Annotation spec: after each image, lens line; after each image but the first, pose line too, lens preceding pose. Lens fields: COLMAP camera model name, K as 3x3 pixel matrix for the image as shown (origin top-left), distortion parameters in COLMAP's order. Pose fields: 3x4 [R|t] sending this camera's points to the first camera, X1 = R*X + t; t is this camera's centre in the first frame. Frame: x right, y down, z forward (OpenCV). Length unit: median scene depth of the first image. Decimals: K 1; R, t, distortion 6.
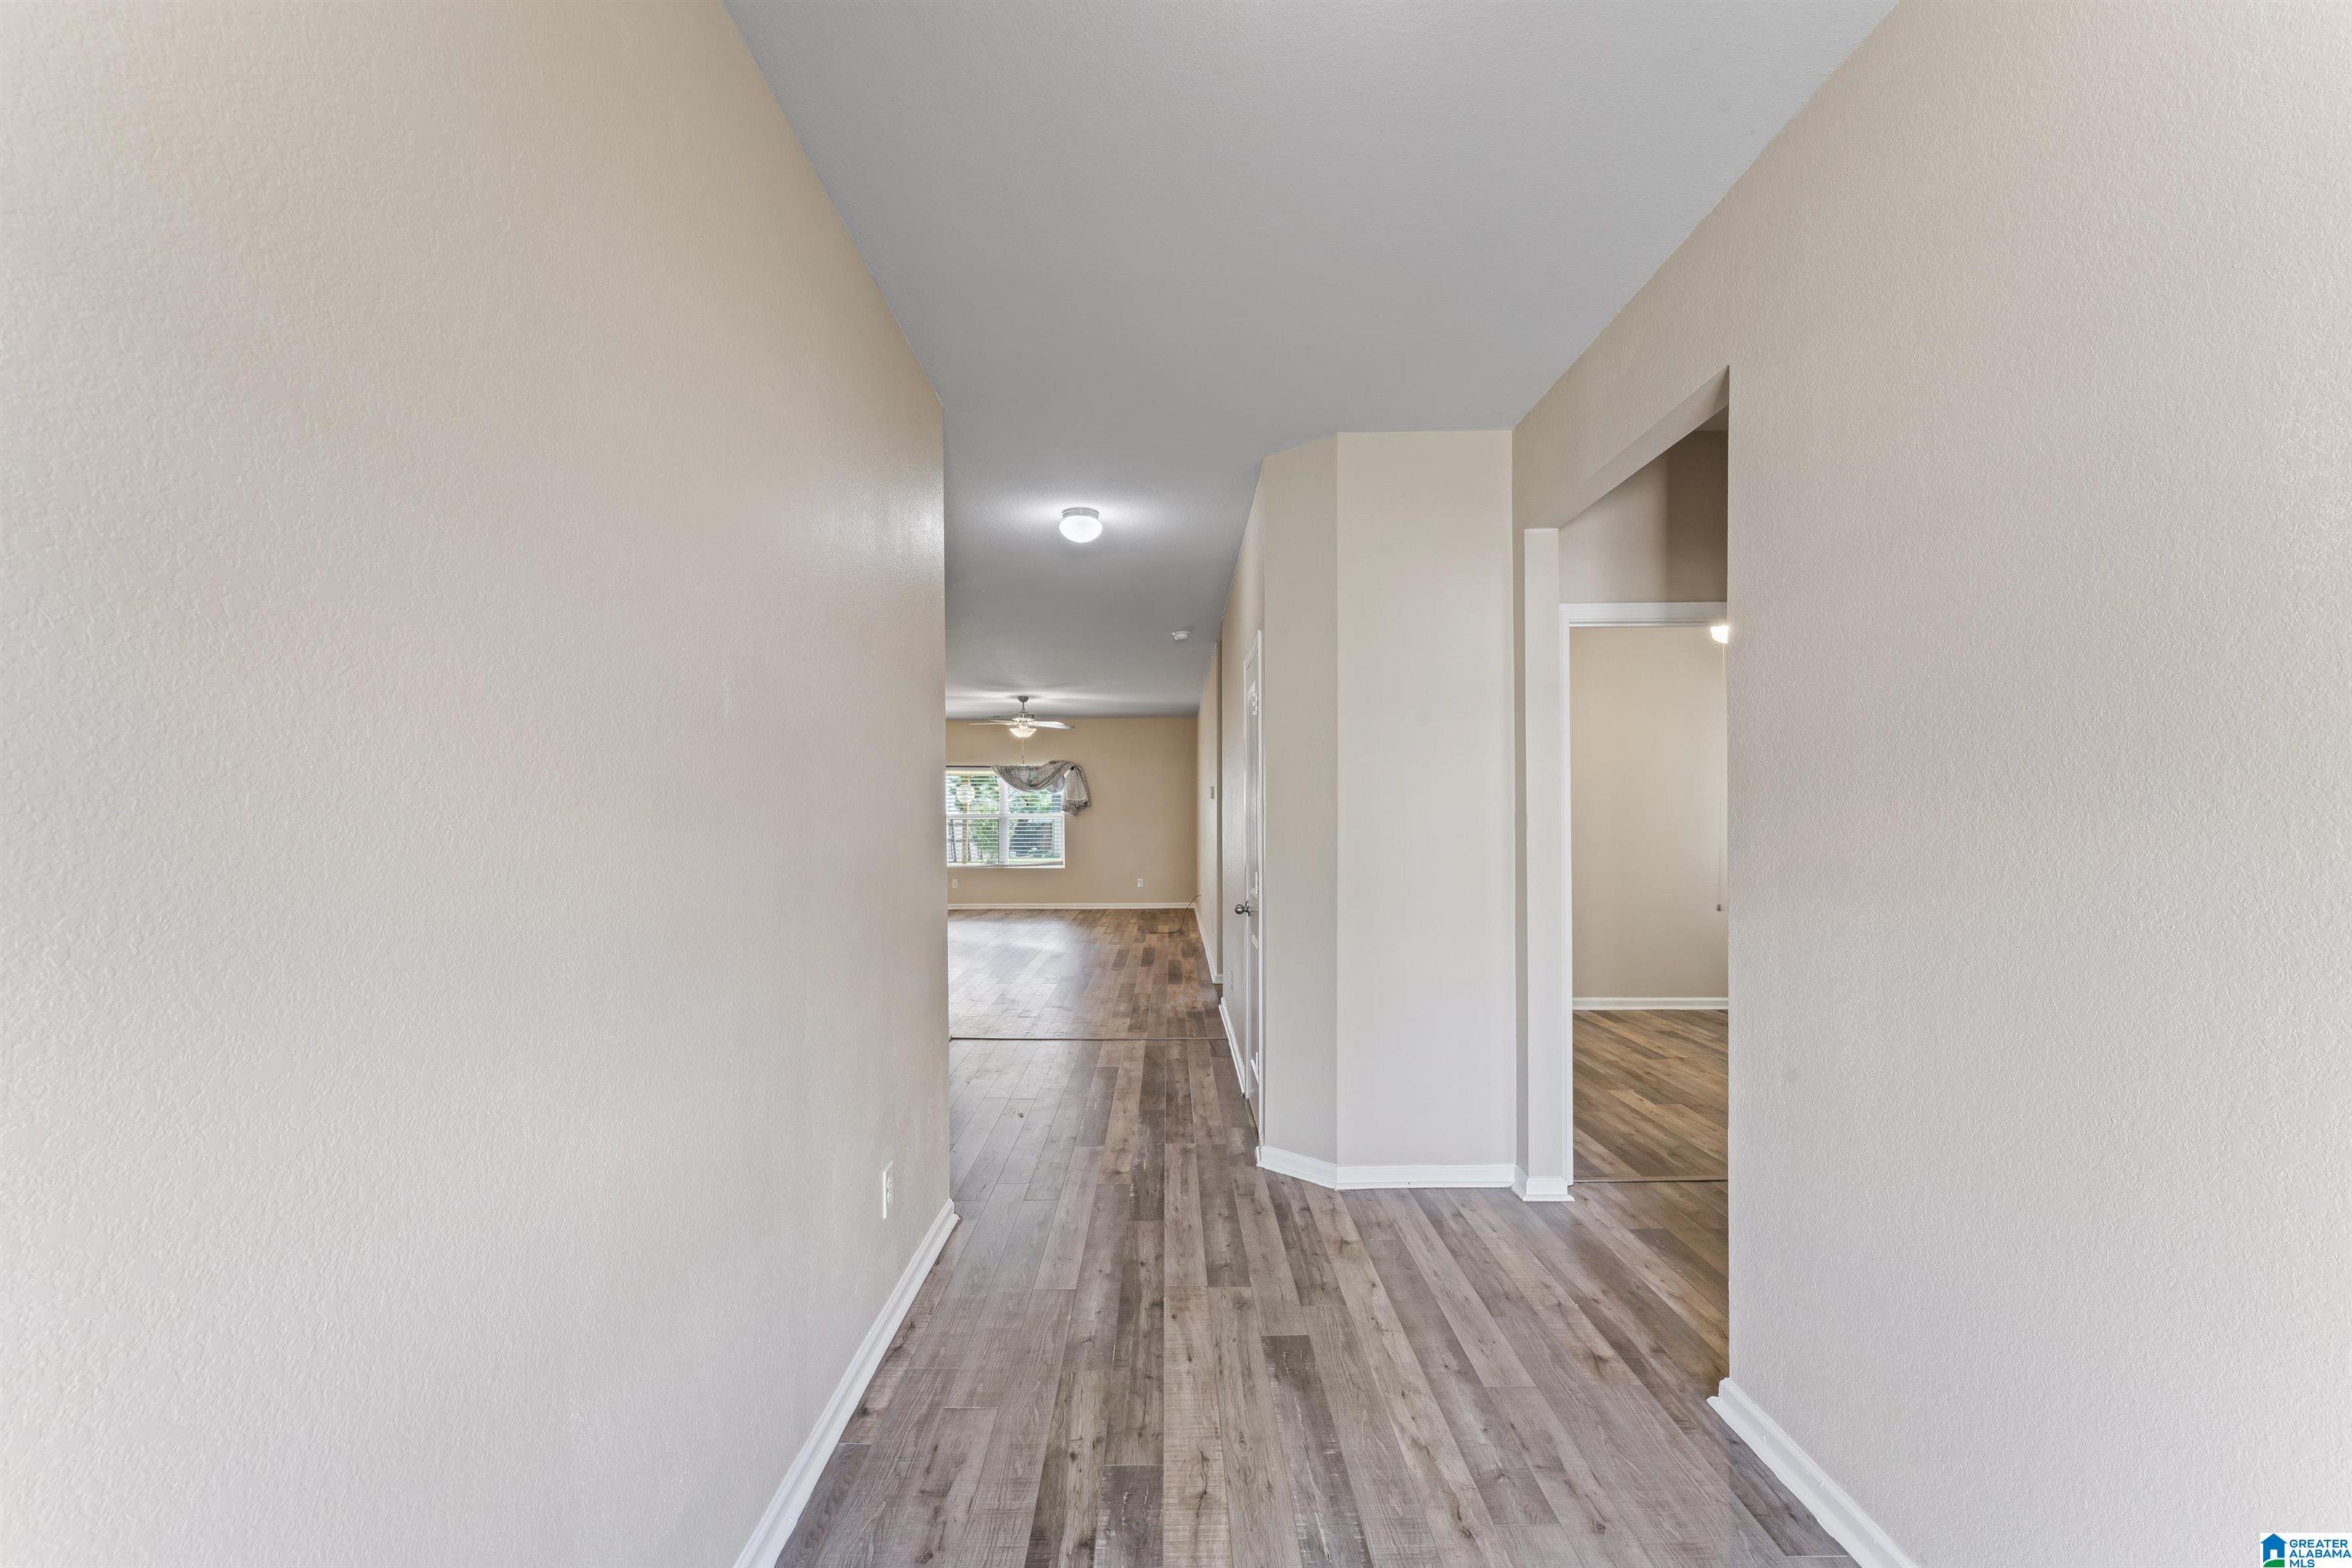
lens RADIAL K [[945.4, 0, 1170.3], [0, 945.4, 788.4], [0, 0, 1]] dist [-0.007379, 0.000541]
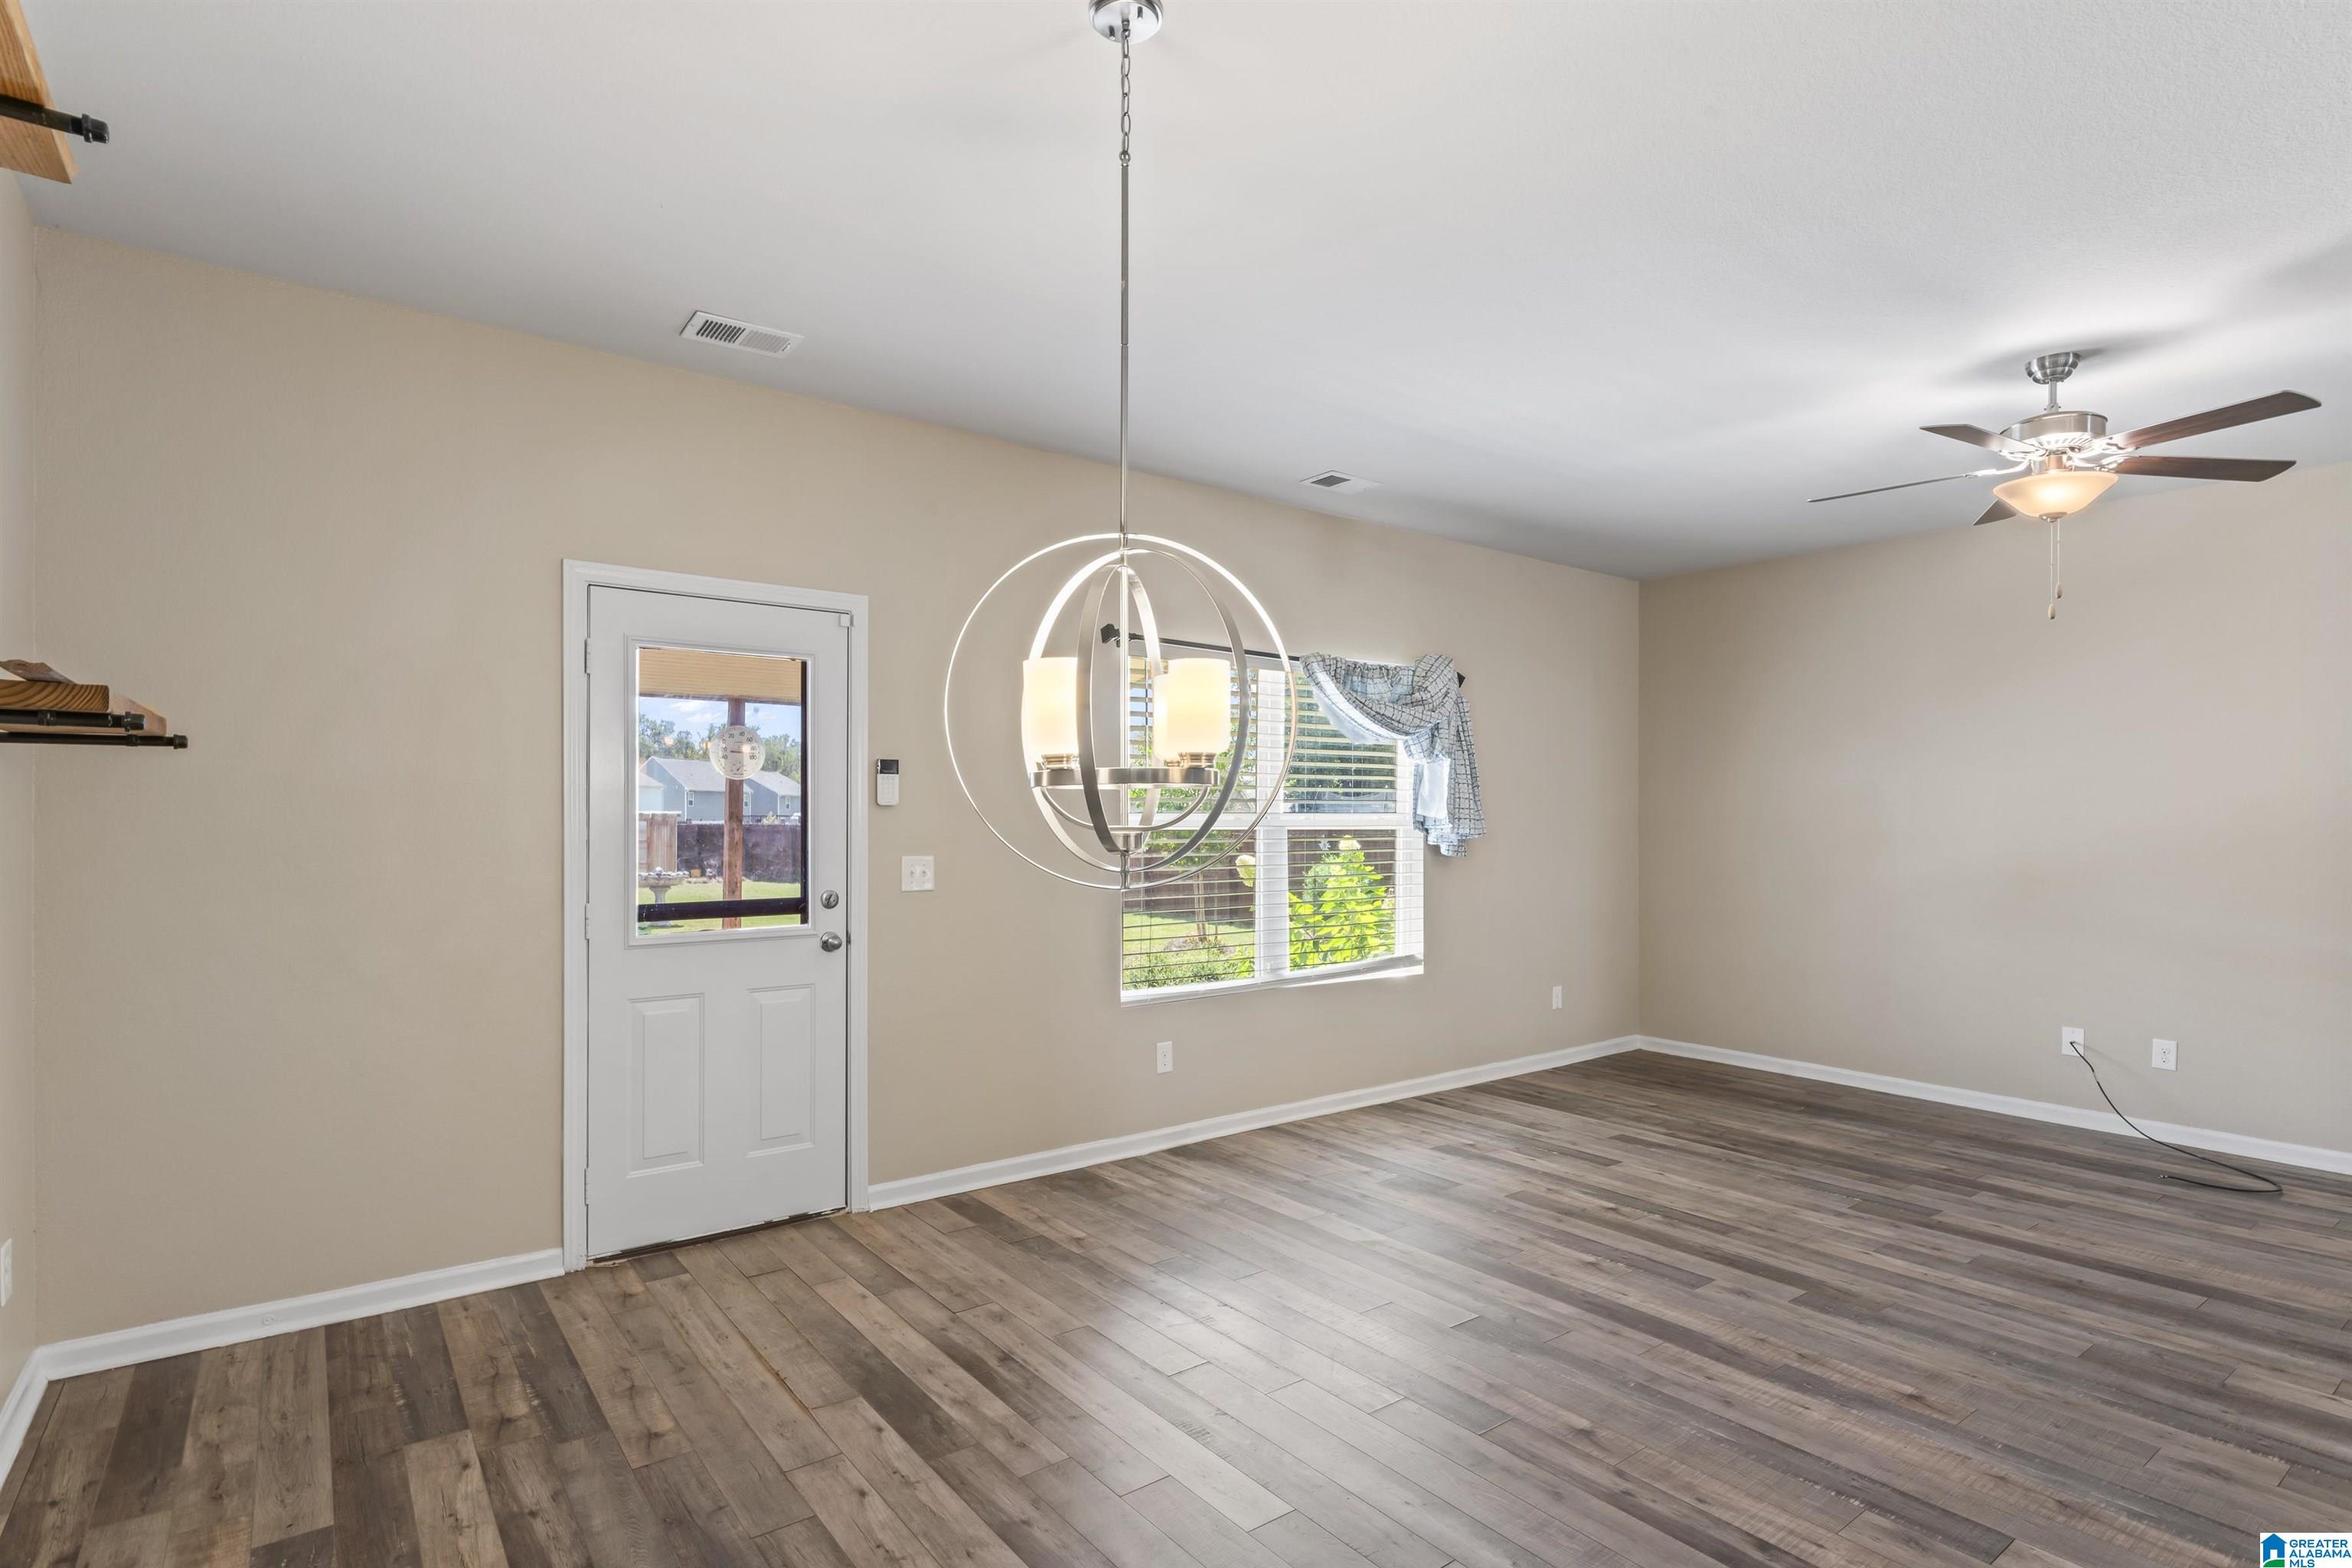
lens RADIAL K [[1163.1, 0, 1163.1], [0, 1163.1, 820.8], [0, 0, 1]] dist [-0.003441, -0.000488]
pose [[0.804905, 0.013009, 0.593262, -0.459963], [-0.028677, 0.999444, 0.016991, 0.027257], [-0.592711, -0.030689, 0.804830, 0.751188]]
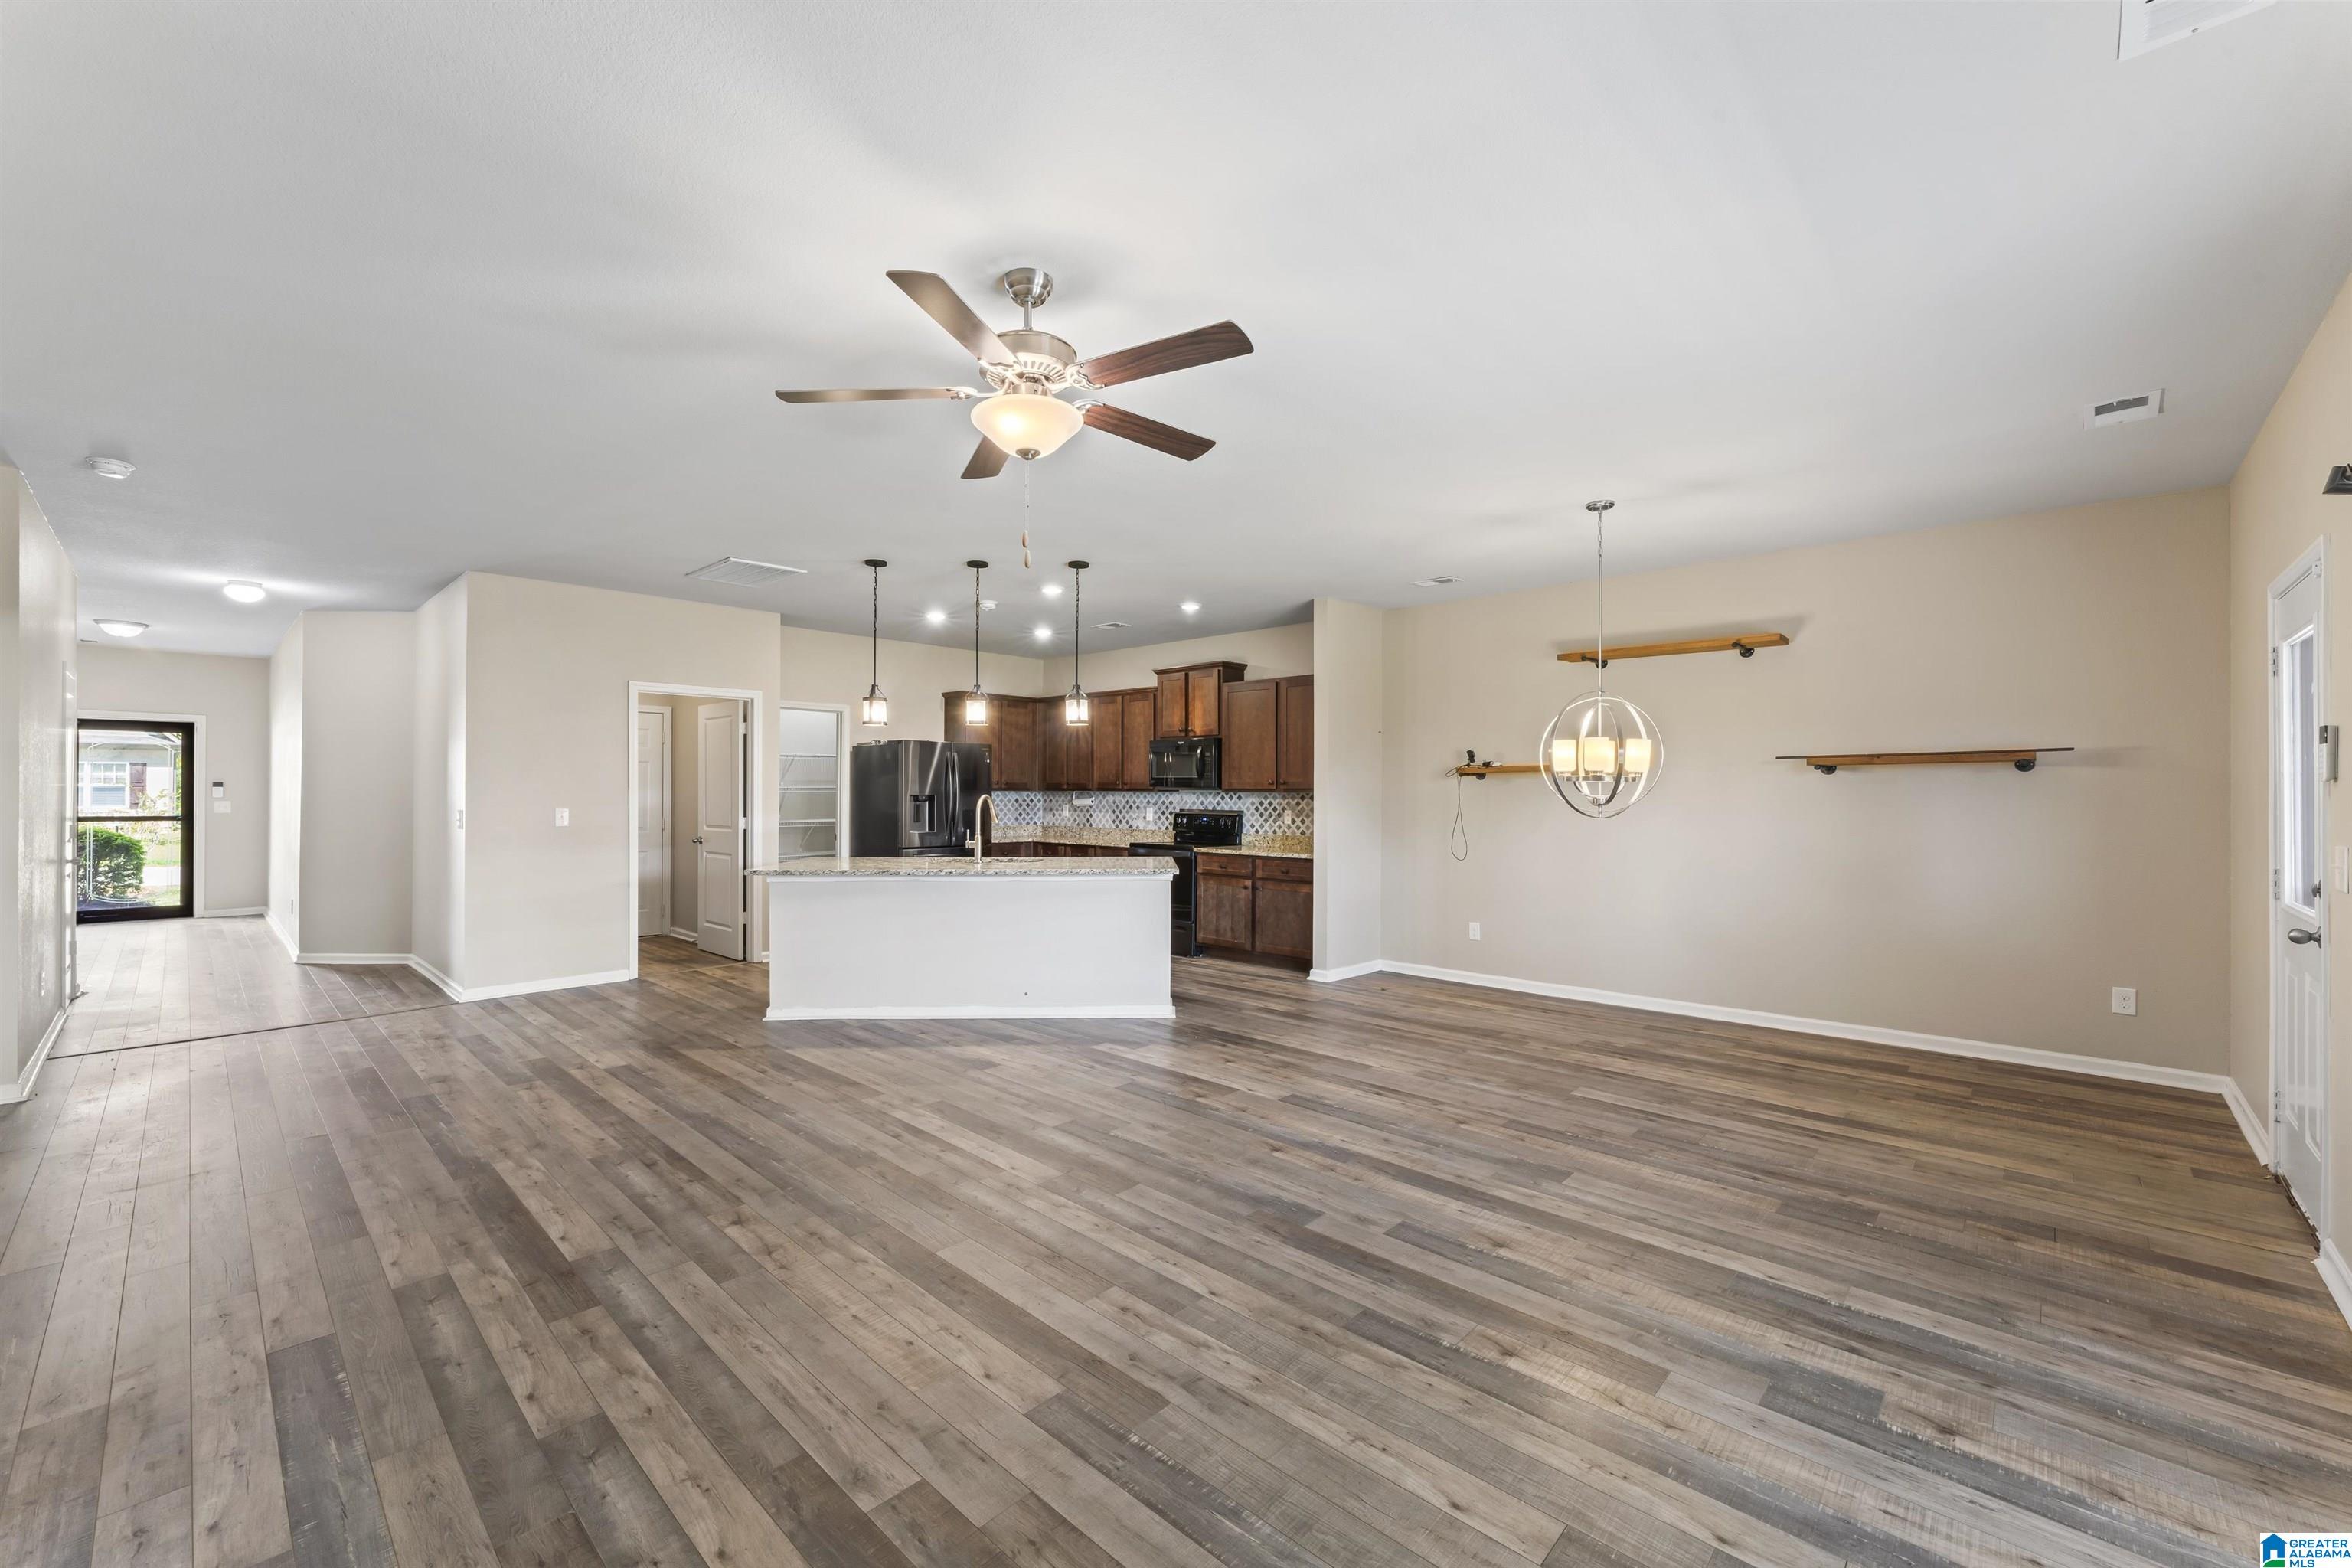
lens RADIAL K [[941.2, 0, 1173.0], [0, 941.2, 789.1], [0, 0, 1]] dist [-0.002350, 0.000237]
pose [[-0.689472, 0.010169, -0.724241, -0.011782], [0.025059, 0.999638, -0.009820, 0.027763], [0.723878, -0.024919, -0.689477, 1.003322]]
